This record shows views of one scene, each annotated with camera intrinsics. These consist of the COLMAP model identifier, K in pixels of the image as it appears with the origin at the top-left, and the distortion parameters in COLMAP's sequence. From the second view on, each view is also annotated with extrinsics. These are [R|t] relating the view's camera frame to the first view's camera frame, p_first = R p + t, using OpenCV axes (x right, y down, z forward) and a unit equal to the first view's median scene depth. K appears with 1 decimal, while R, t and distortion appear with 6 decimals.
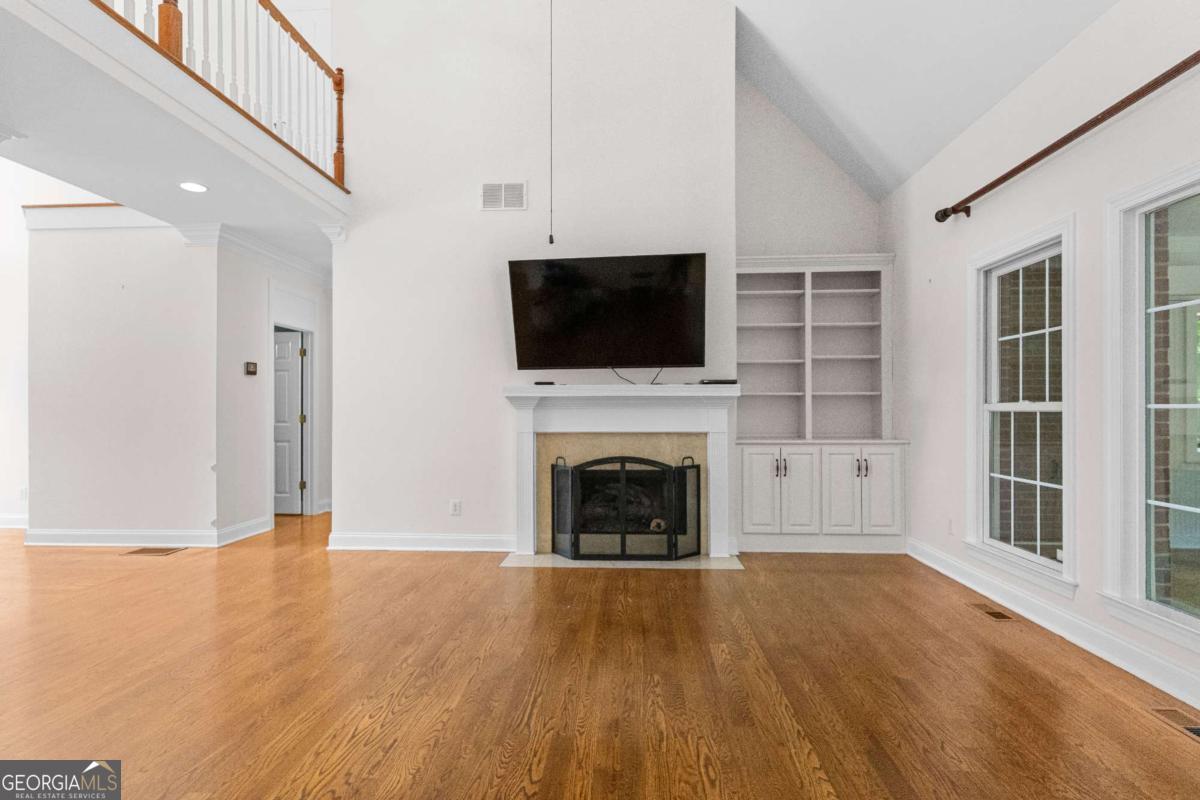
lens RADIAL K [[576.7, 0, 595.7], [0, 576.7, 405.5], [0, 0, 1]] dist [0.000395, 0.000027]
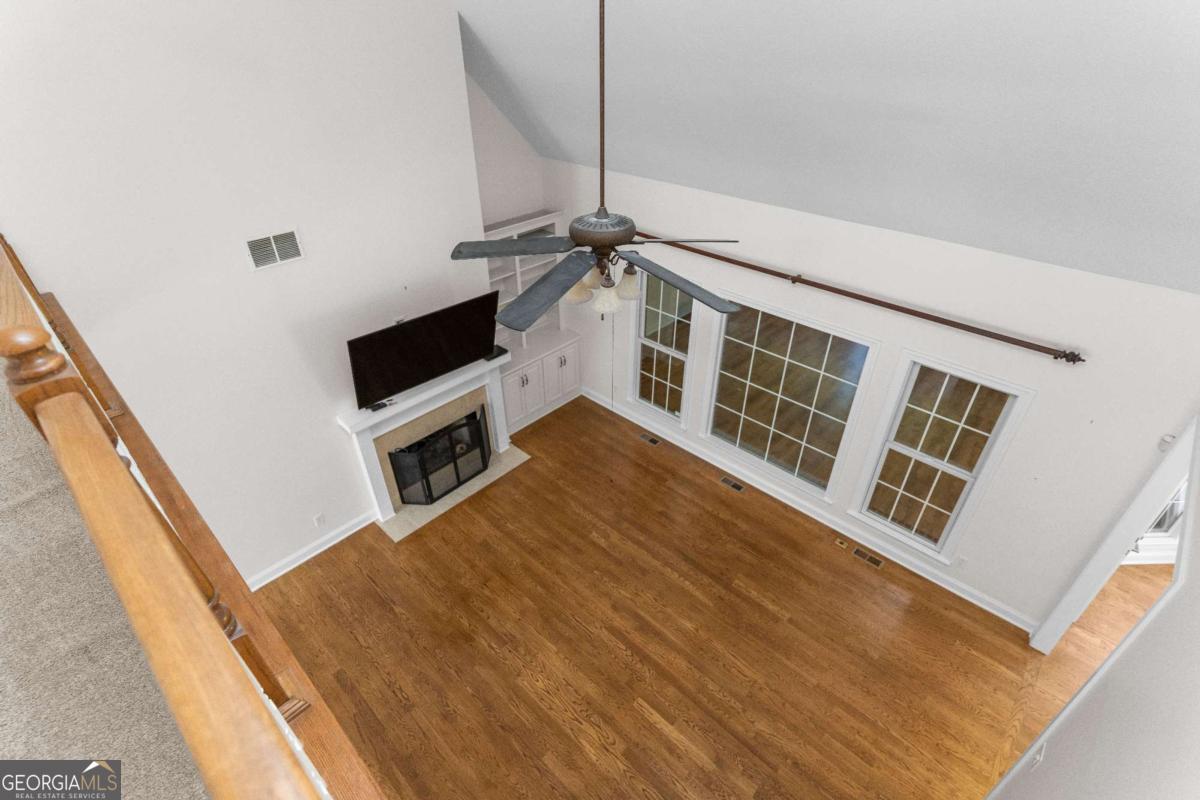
lens RADIAL K [[570.8, 0, 600.0], [0, 570.8, 400.0], [0, 0, 1]] dist [0.002473, 0.000284]
pose [[0.634712, -0.436407, 0.637722, -0.735850], [-0.000689, 0.824944, 0.565214, -0.970185], [-0.772748, -0.359187, 0.523302, 0.065735]]
